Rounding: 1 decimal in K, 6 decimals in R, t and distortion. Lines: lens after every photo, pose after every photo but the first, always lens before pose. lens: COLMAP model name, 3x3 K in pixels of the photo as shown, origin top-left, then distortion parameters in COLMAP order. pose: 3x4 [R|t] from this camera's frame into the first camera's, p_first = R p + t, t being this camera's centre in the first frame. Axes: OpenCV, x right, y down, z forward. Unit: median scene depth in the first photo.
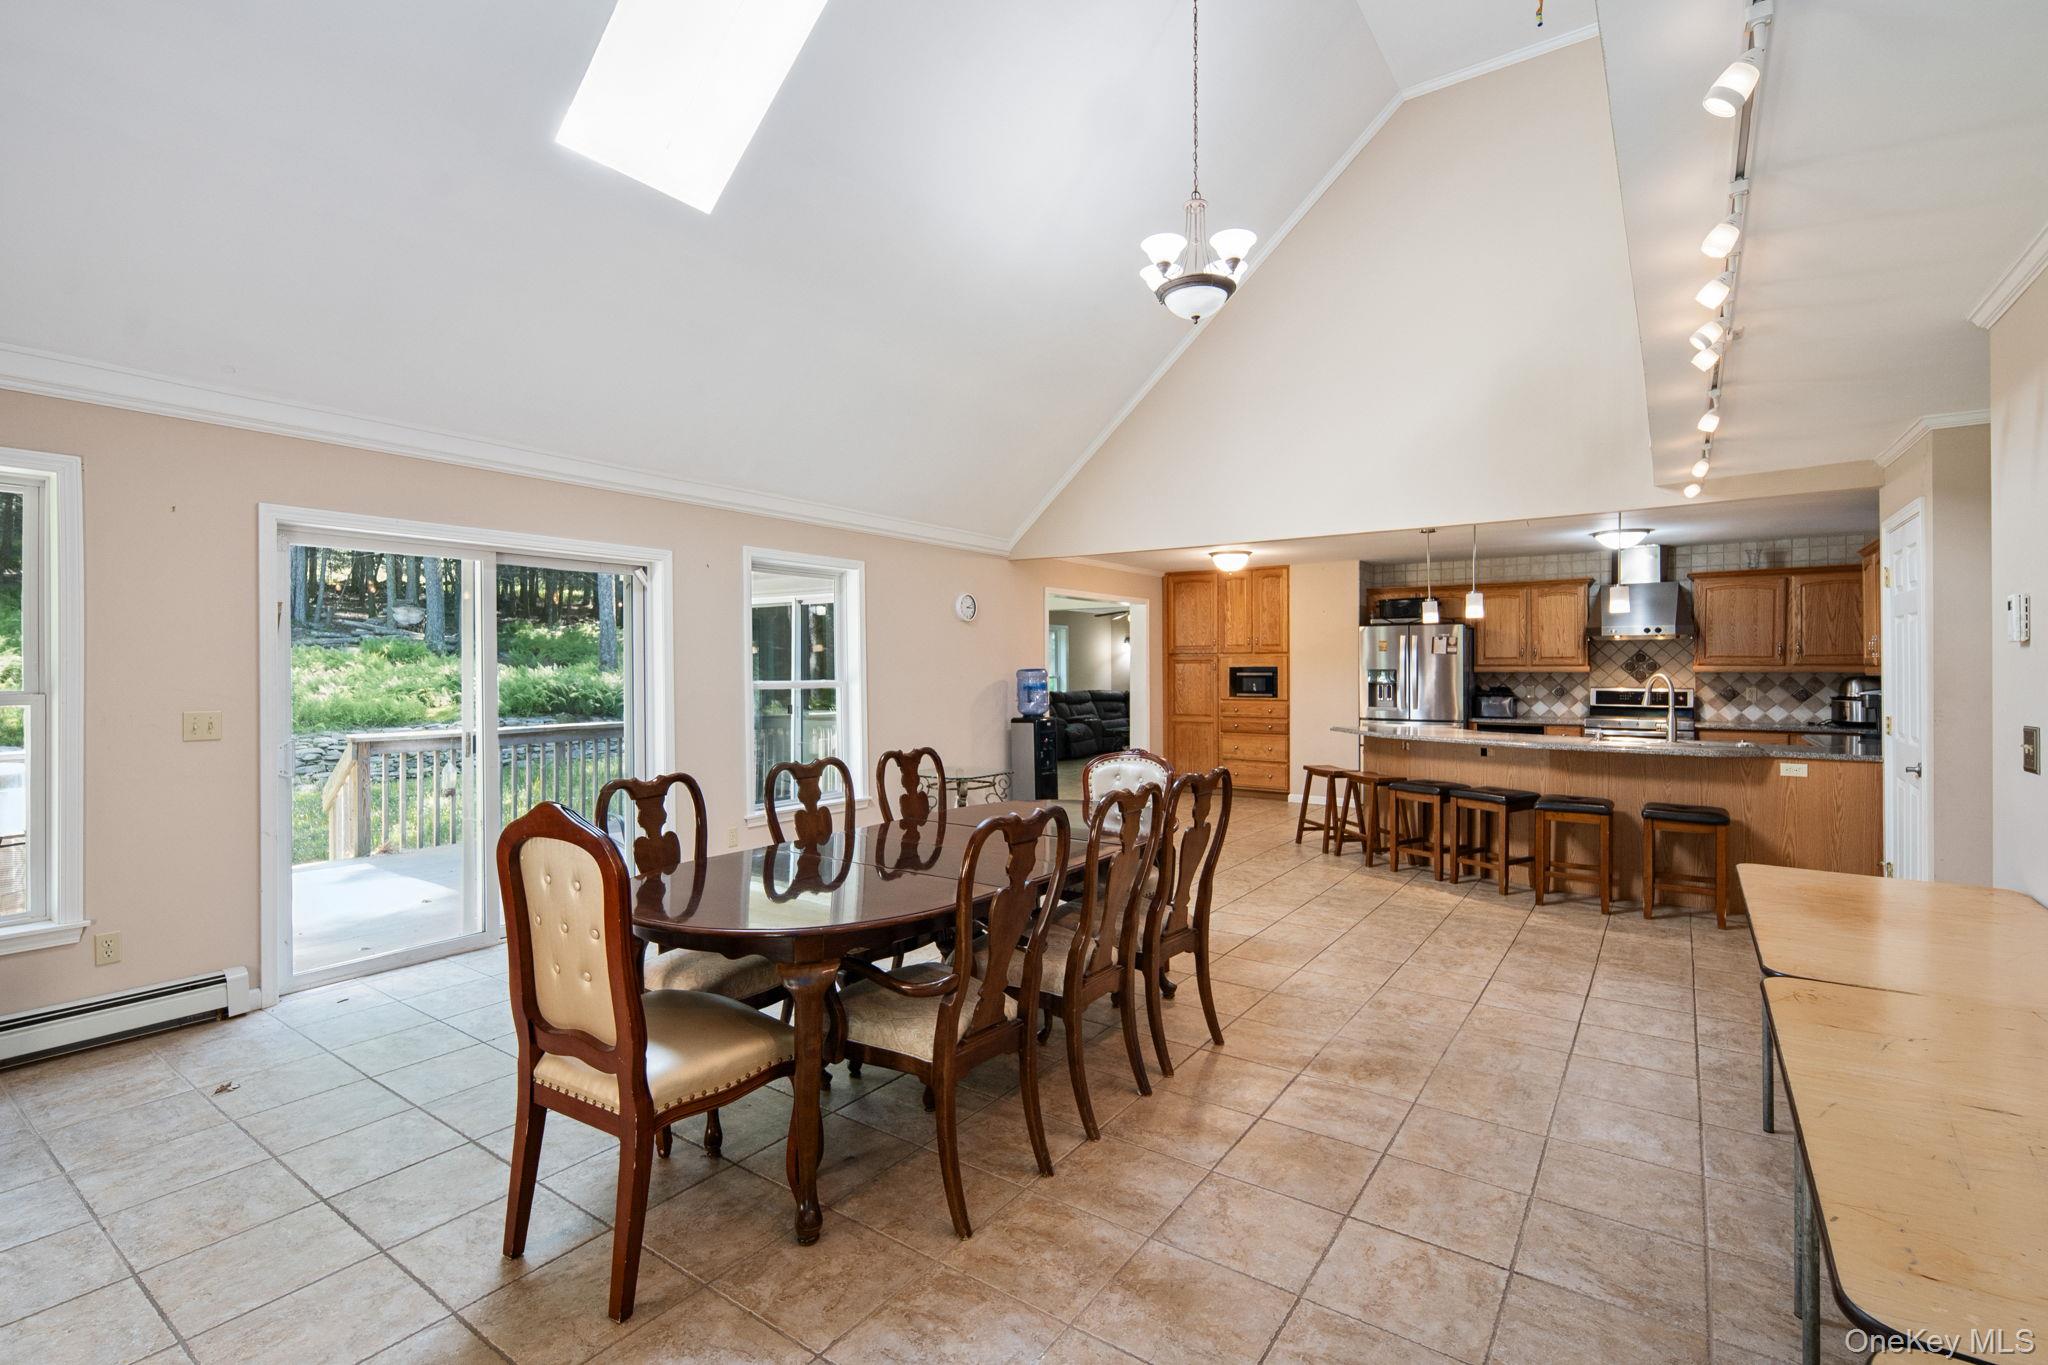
lens RADIAL K [[920.8, 0, 1026.2], [0, 920.8, 664.5], [0, 0, 1]] dist [0.006810, -0.003775]
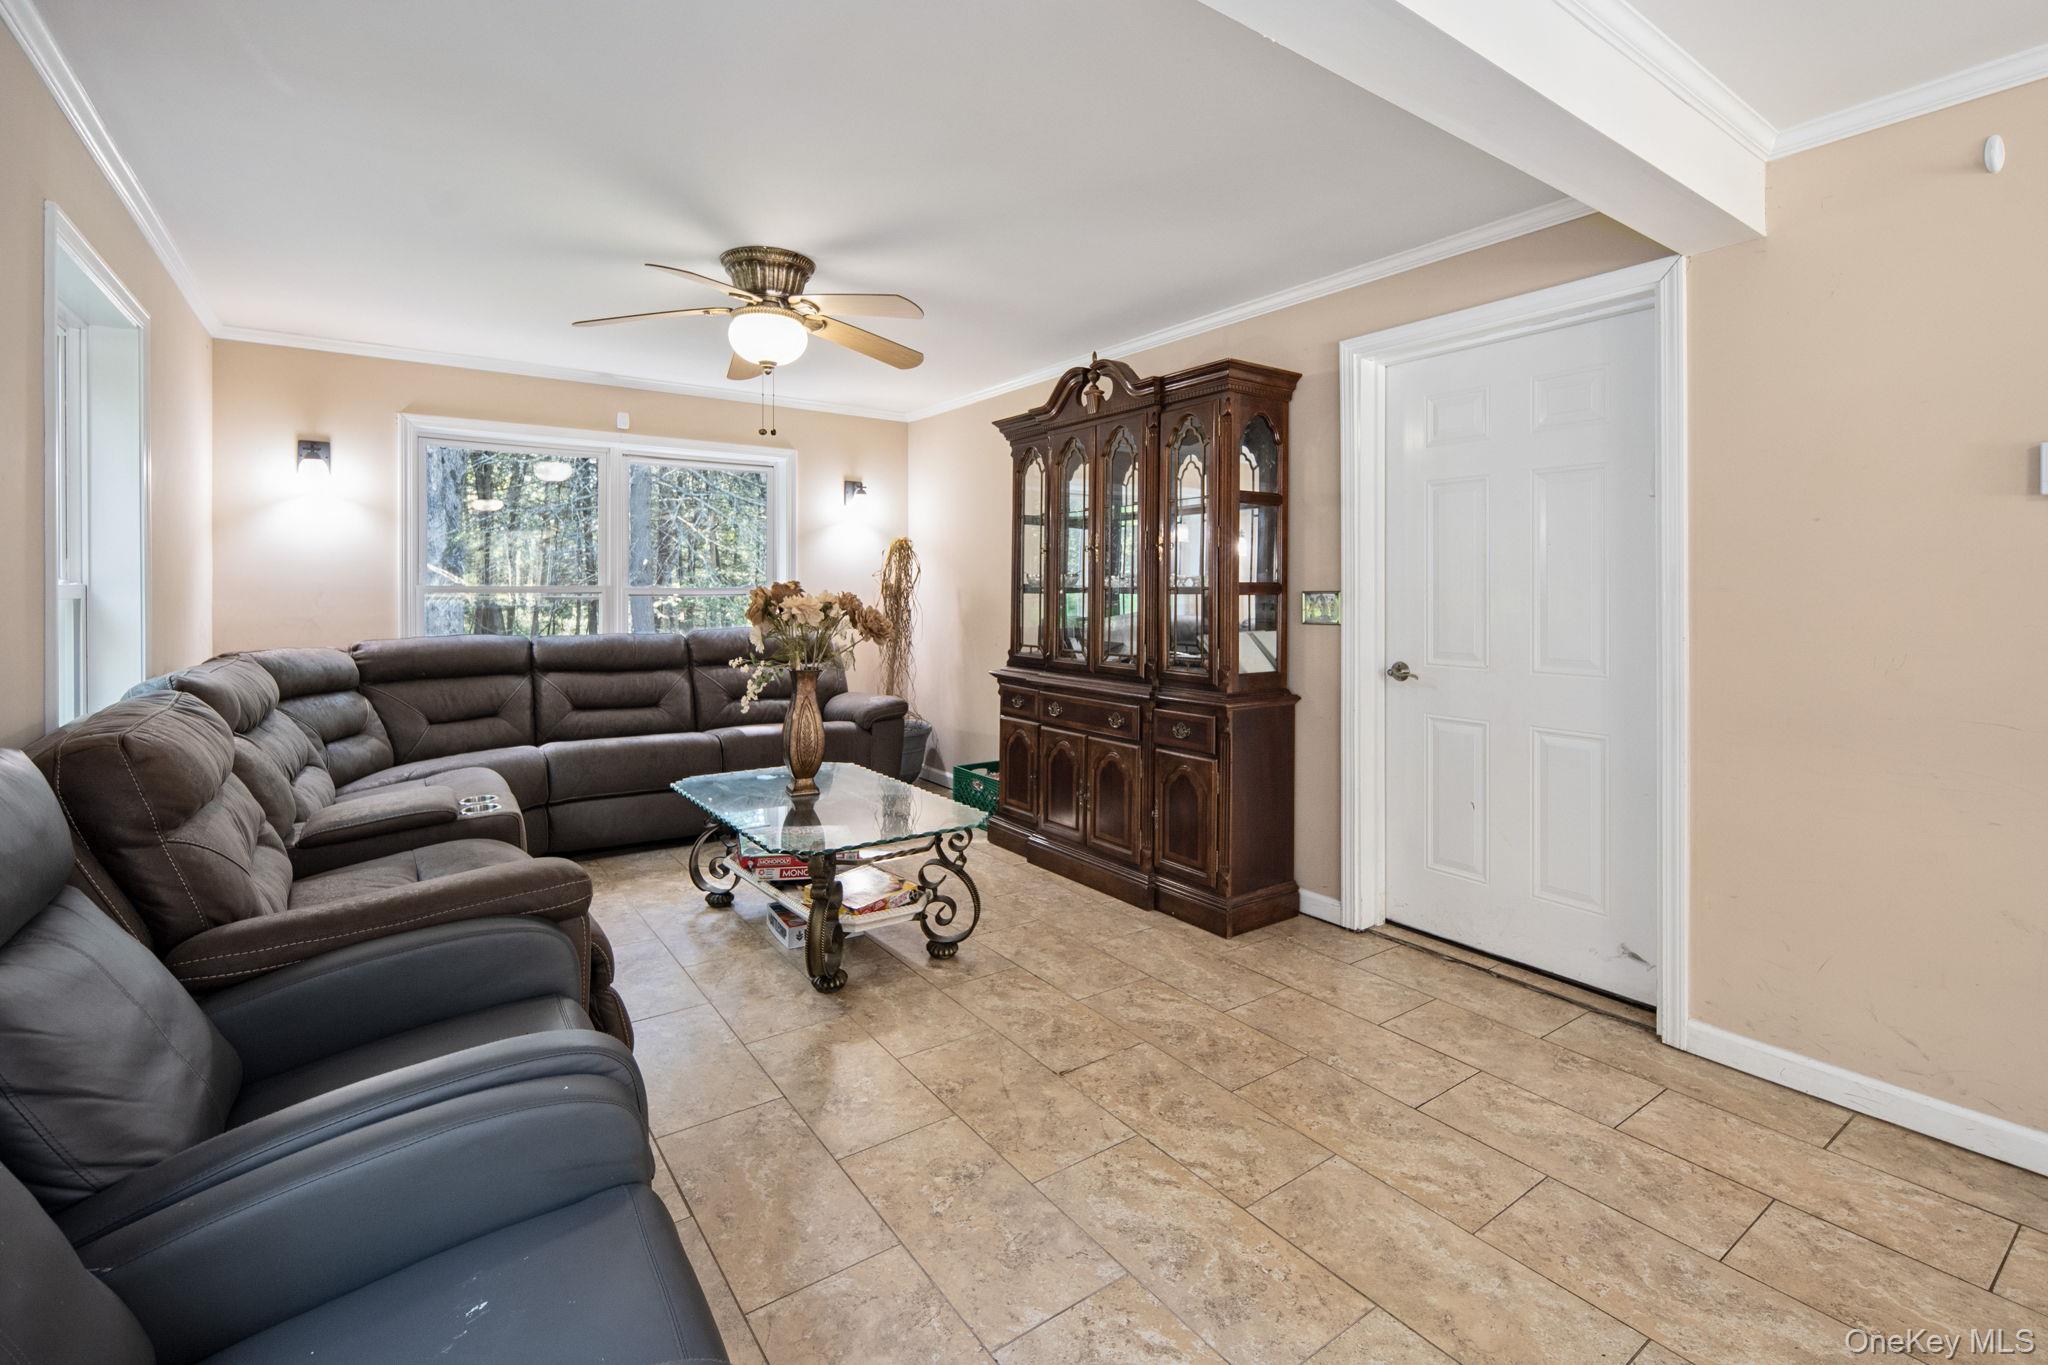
lens RADIAL K [[920.8, 0, 999.0], [0, 920.8, 588.6], [0, 0, 1]] dist [0.006810, -0.003775]
pose [[0.332346, 0.000472, 0.943157, -0.141211], [-0.001612, 0.999999, 0.000067, 0.024987], [-0.943156, -0.001543, 0.332346, 1.519614]]
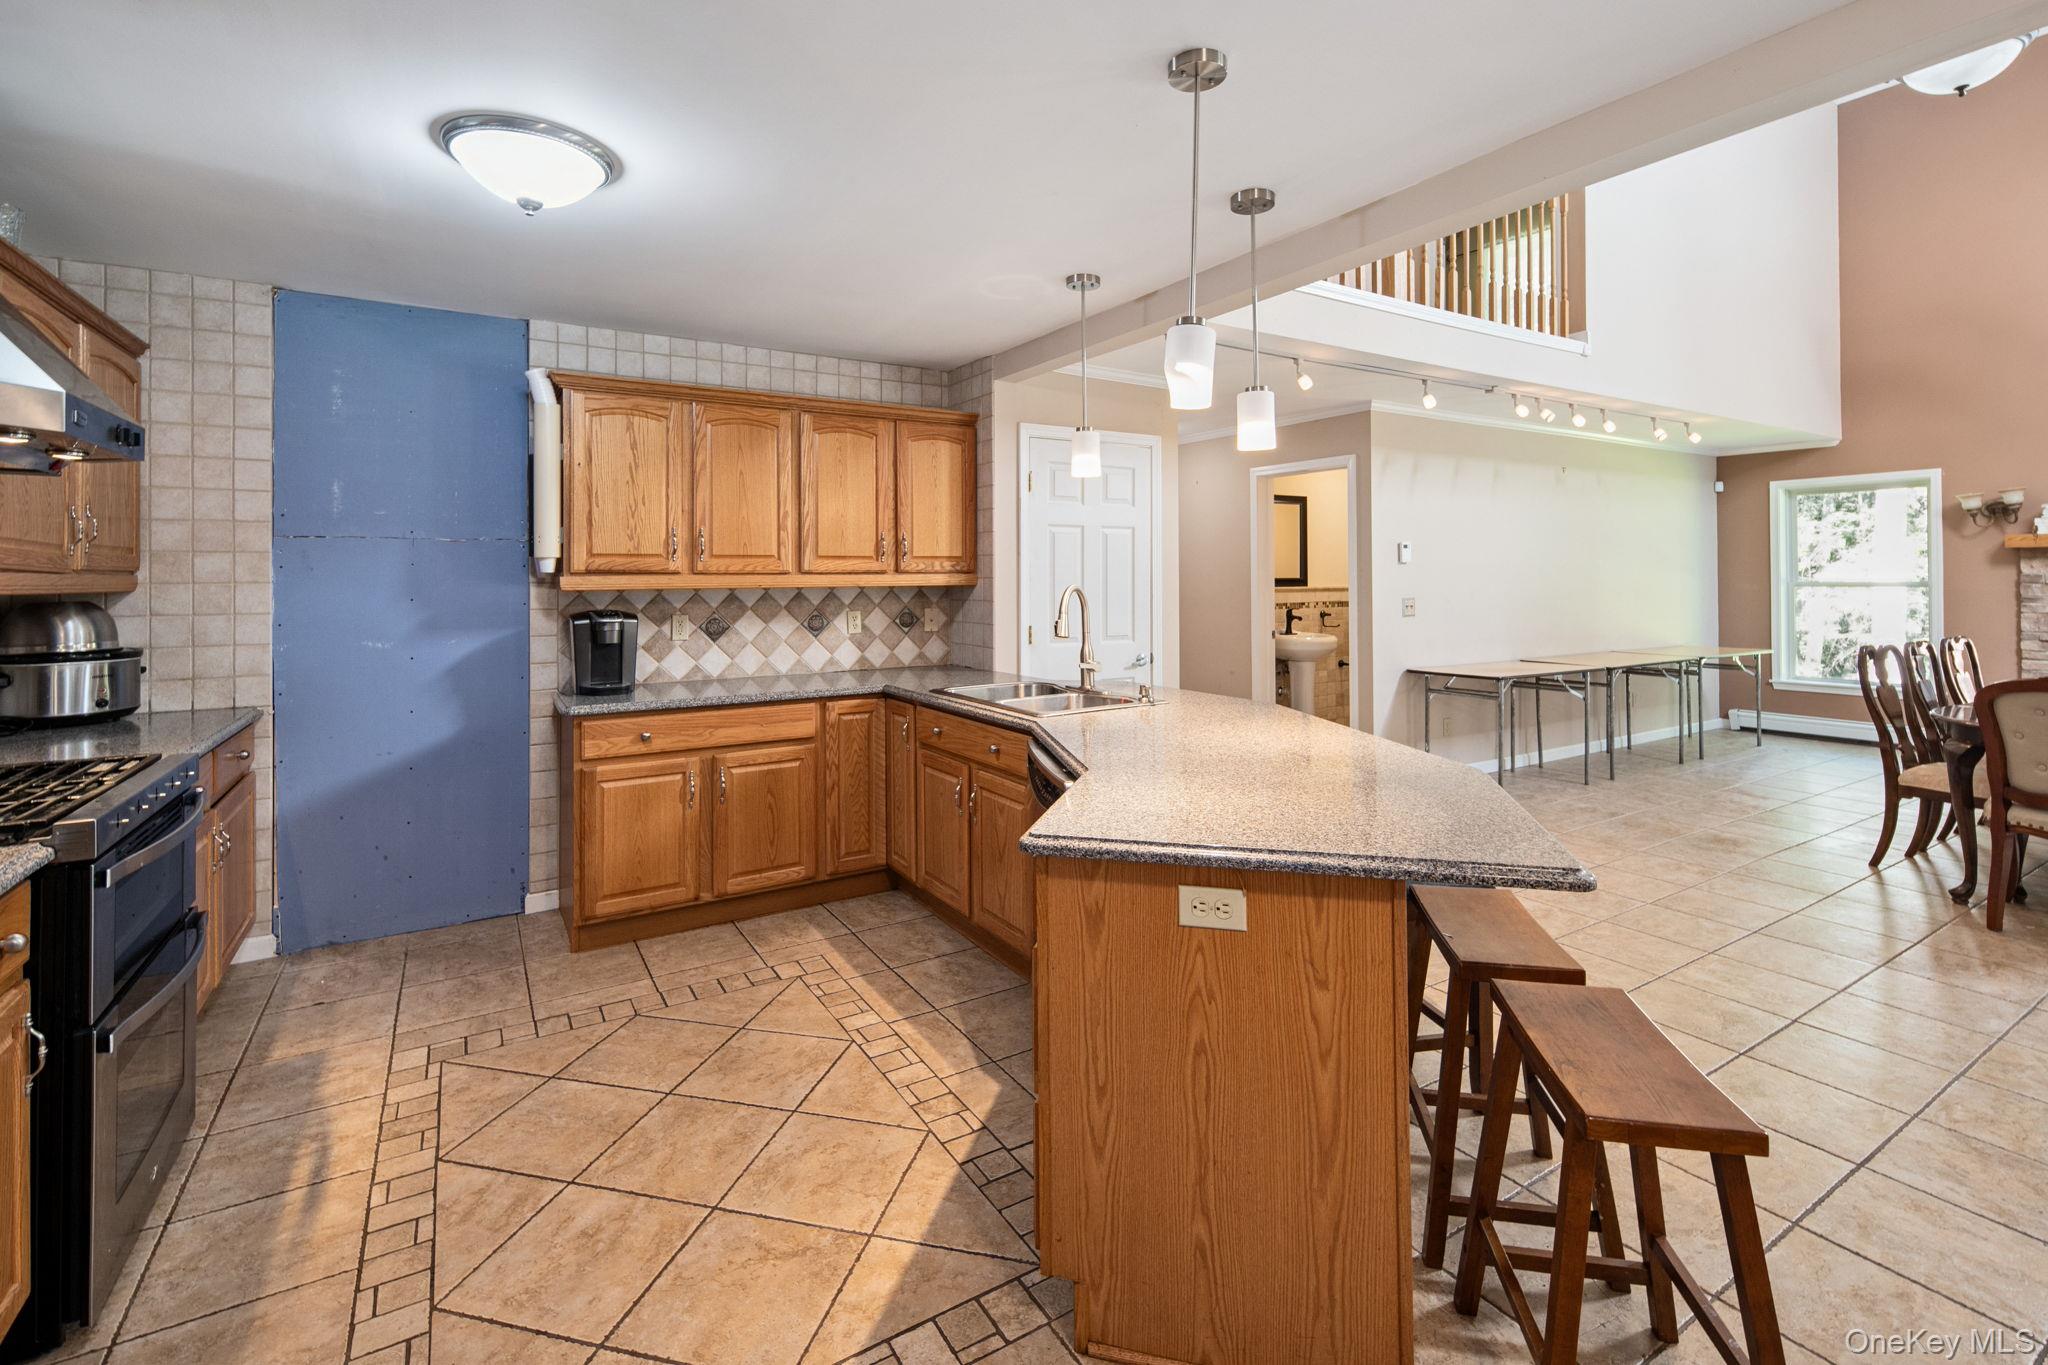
lens RADIAL K [[920.8, 0, 1029.6], [0, 920.8, 568.5], [0, 0, 1]] dist [0.006810, -0.003775]
pose [[-0.918745, 0.009231, 0.394744, 0.325062], [0.004276, 0.999901, -0.013431, 0.005400], [-0.394828, -0.010652, -0.918693, 1.112142]]
